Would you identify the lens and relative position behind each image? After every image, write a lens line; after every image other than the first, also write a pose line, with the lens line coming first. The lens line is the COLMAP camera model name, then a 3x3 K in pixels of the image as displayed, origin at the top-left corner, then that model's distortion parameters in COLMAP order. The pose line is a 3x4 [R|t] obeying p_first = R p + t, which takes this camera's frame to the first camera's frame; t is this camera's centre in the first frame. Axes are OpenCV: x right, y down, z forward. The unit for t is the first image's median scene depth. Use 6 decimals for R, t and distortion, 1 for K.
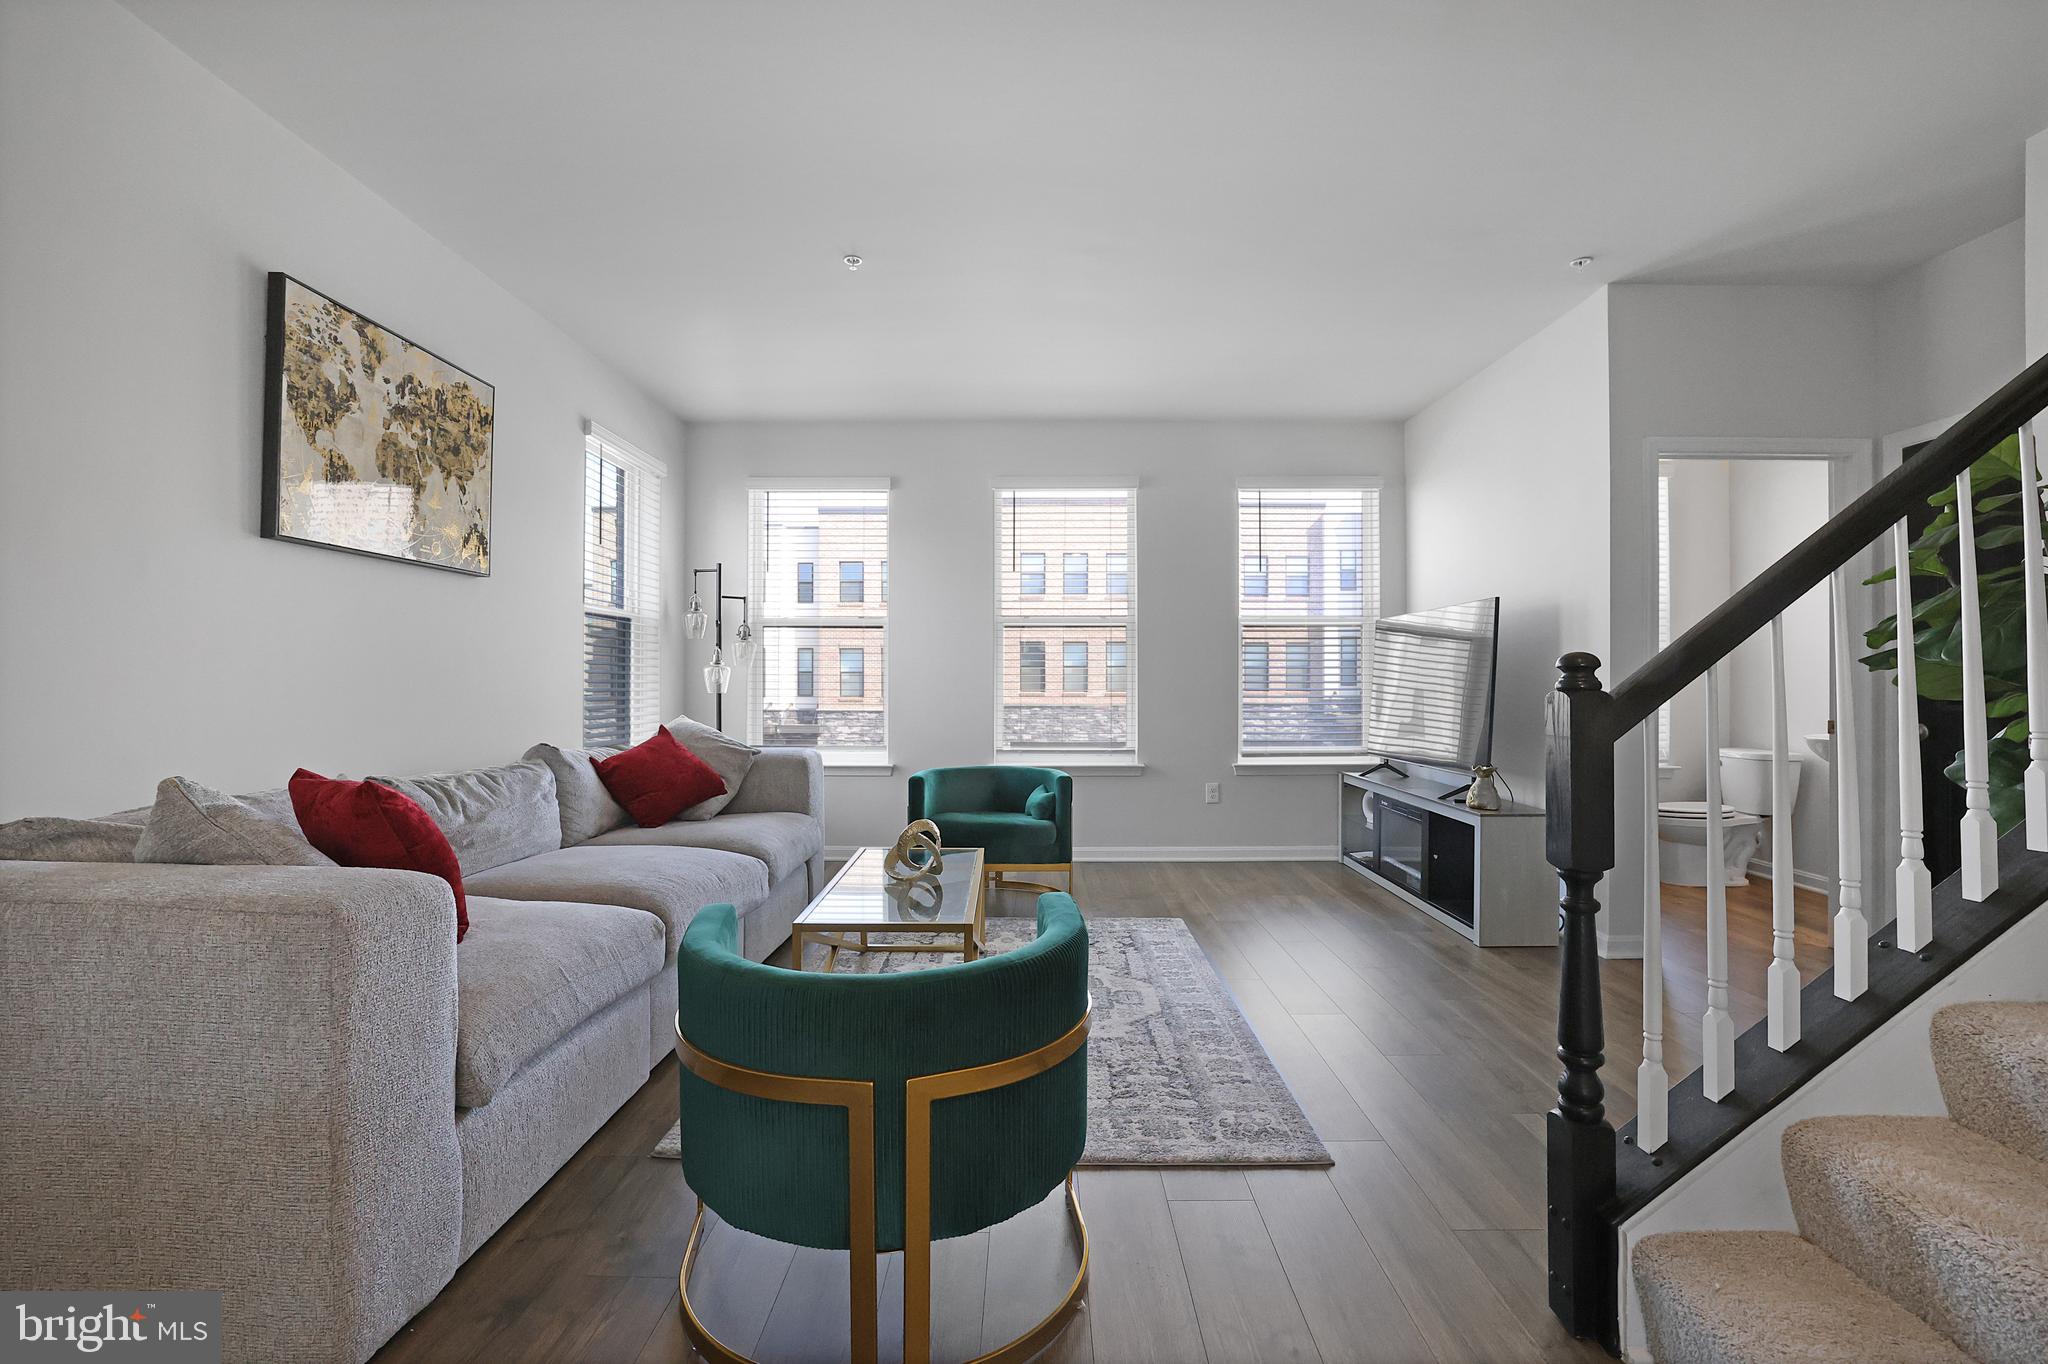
lens RADIAL K [[903.4, 0, 1025.0], [0, 903.4, 679.5], [0, 0, 1]] dist [-0.050643, 0.019331]
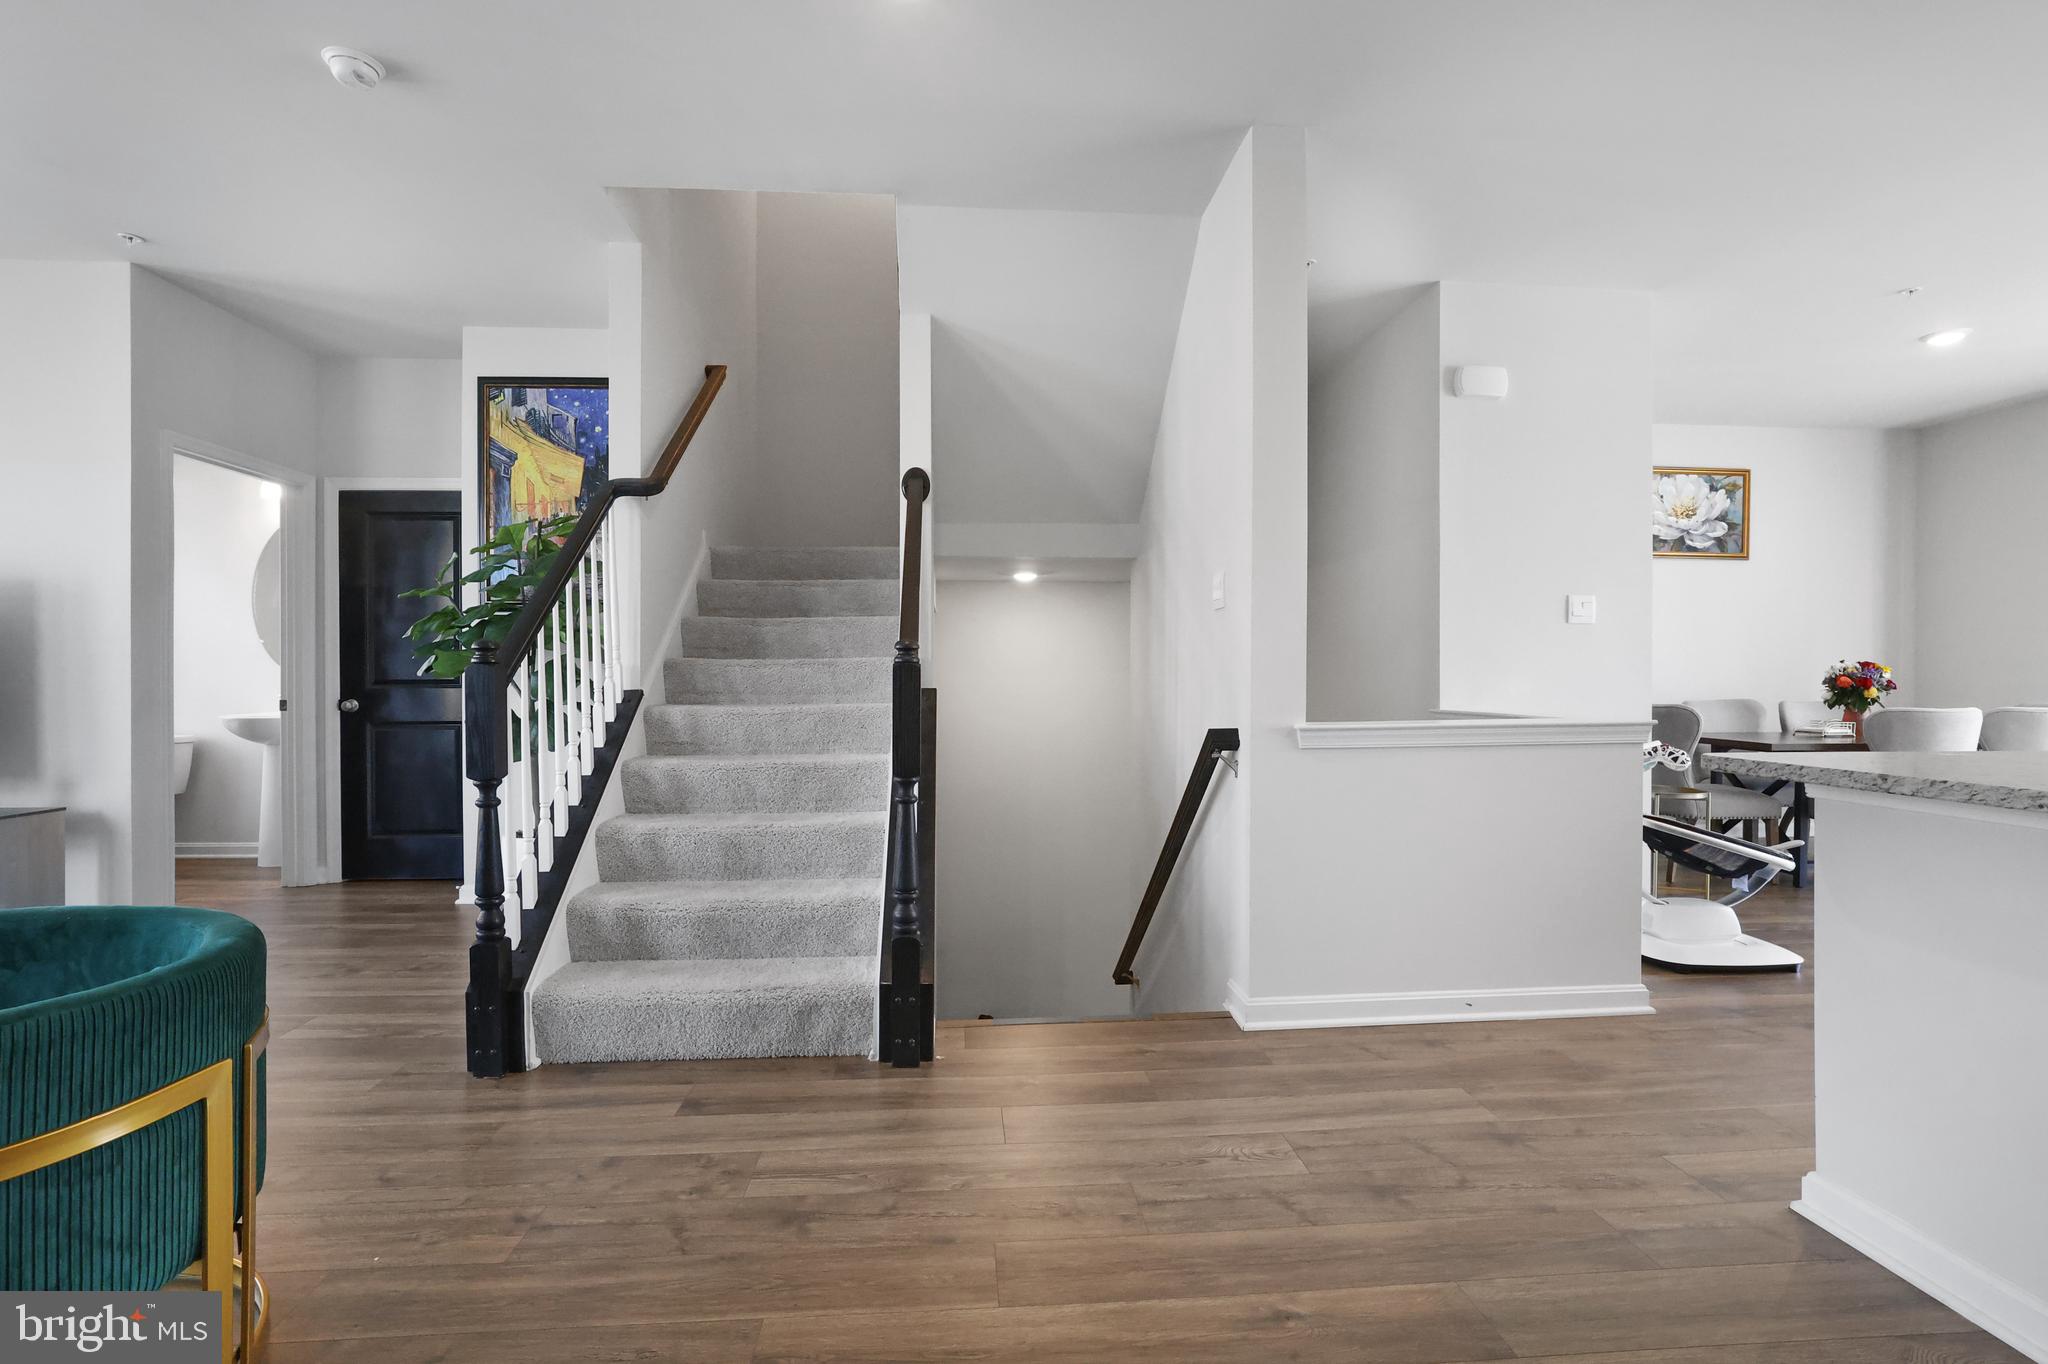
lens RADIAL K [[946.3, 0, 1022.1], [0, 946.3, 687.3], [0, 0, 1]] dist [-0.049497, 0.022090]
pose [[-0.079474, -0.009412, 0.996792, -0.476387], [-0.001981, 0.999955, 0.009284, 0.016165], [-0.996835, -0.001237, -0.079489, 0.090005]]
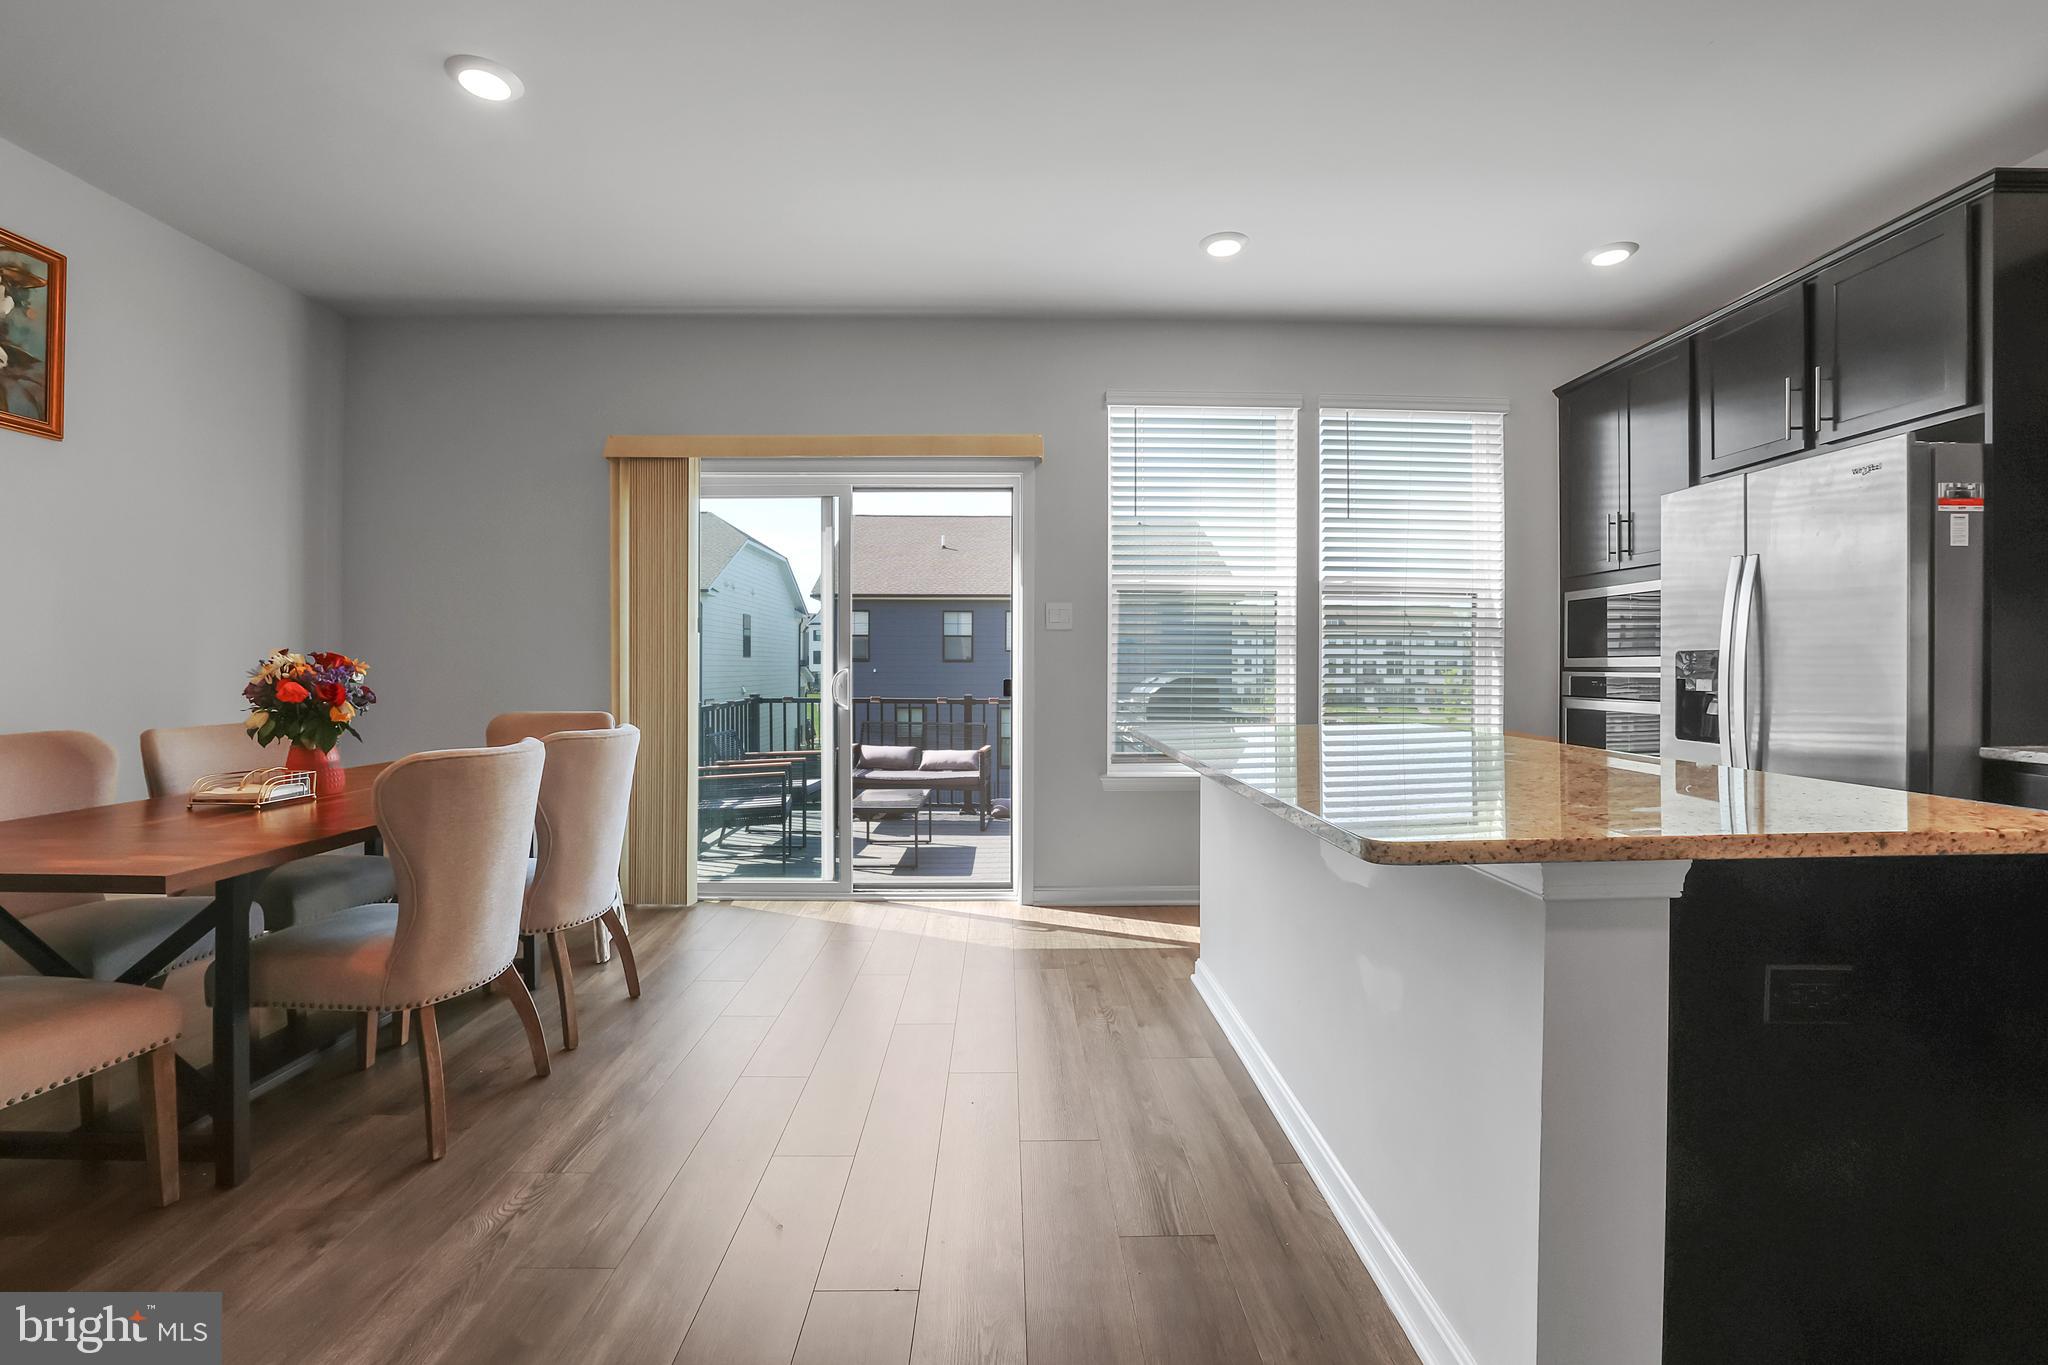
lens RADIAL K [[884.8, 0, 1022.7], [0, 884.8, 671.7], [0, 0, 1]] dist [-0.051783, 0.018314]
pose [[-0.999540, -0.002670, -0.030201, 0.314878], [-0.002783, 0.999989, 0.003719, -0.002191], [0.030191, 0.003801, -0.999537, -0.619302]]
